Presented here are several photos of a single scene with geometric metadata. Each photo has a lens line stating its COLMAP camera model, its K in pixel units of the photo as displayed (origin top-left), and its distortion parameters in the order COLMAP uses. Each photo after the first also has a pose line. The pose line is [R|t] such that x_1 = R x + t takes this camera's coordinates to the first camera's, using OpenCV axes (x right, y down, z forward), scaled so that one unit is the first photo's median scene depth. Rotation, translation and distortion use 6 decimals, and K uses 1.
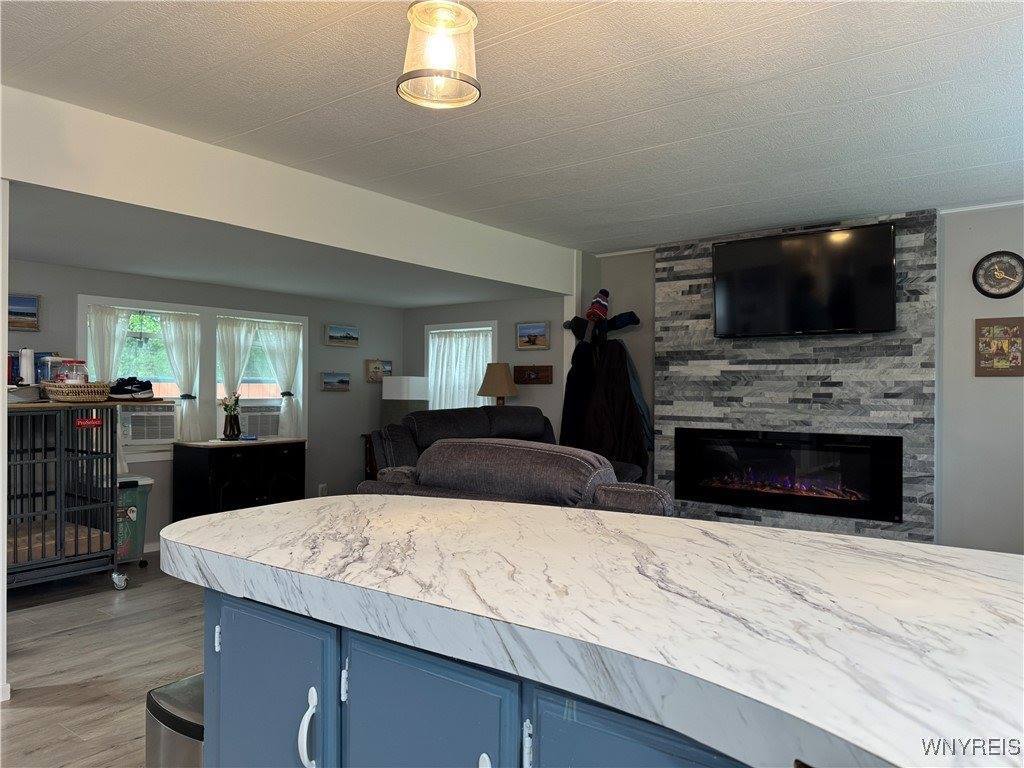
lens RADIAL K [[717.8, 0, 511.6], [0, 717.8, 388.5], [0, 0, 1]] dist [0.073603, -0.089600]
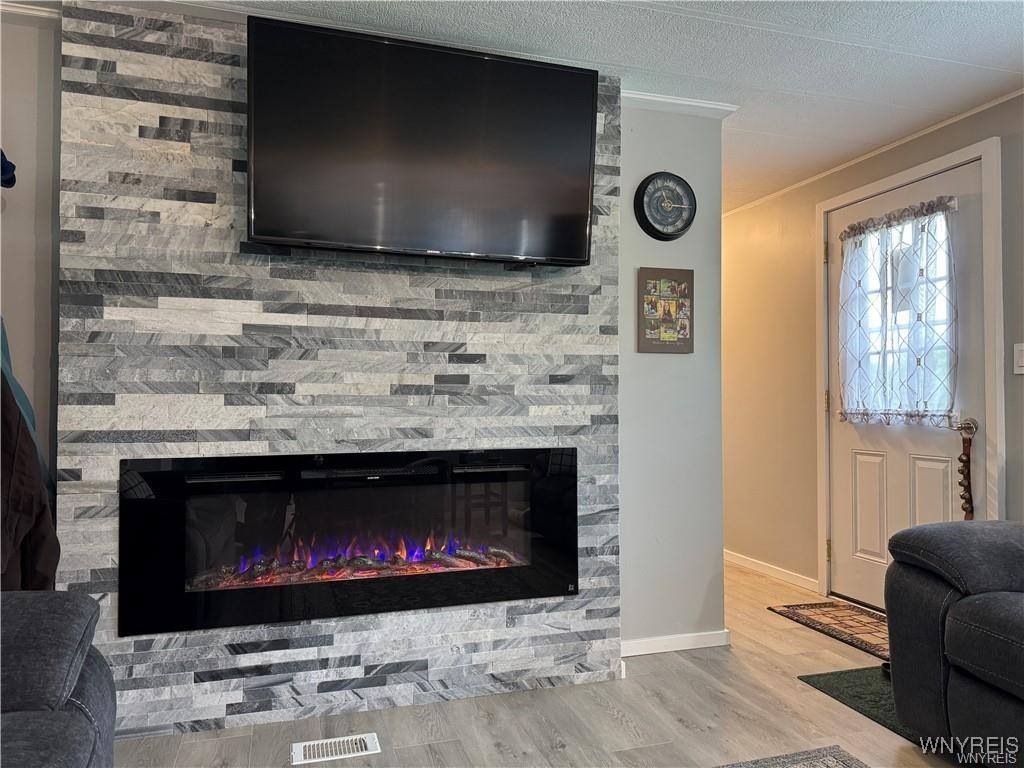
lens RADIAL K [[717.8, 0, 509.6], [0, 717.8, 387.7], [0, 0, 1]] dist [0.073603, -0.089600]
pose [[0.574828, 0.007831, 0.818237, 0.019118], [0.004171, 0.999913, -0.012500, 0.020669], [-0.818264, 0.010599, 0.574746, 0.607819]]
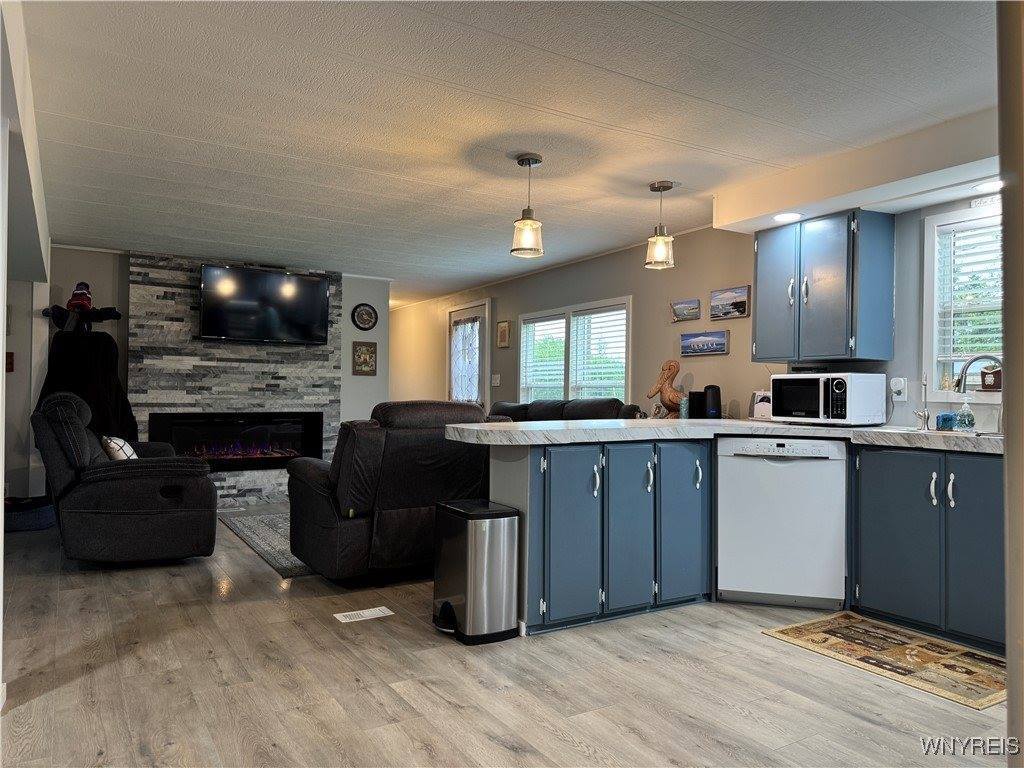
lens RADIAL K [[717.8, 0, 510.5], [0, 717.8, 384.7], [0, 0, 1]] dist [0.073603, -0.089600]
pose [[0.369756, 0.013863, 0.929025, -0.659751], [-0.006844, 0.999902, -0.012197, 0.019959], [-0.929104, -0.001848, 0.369815, 0.037534]]
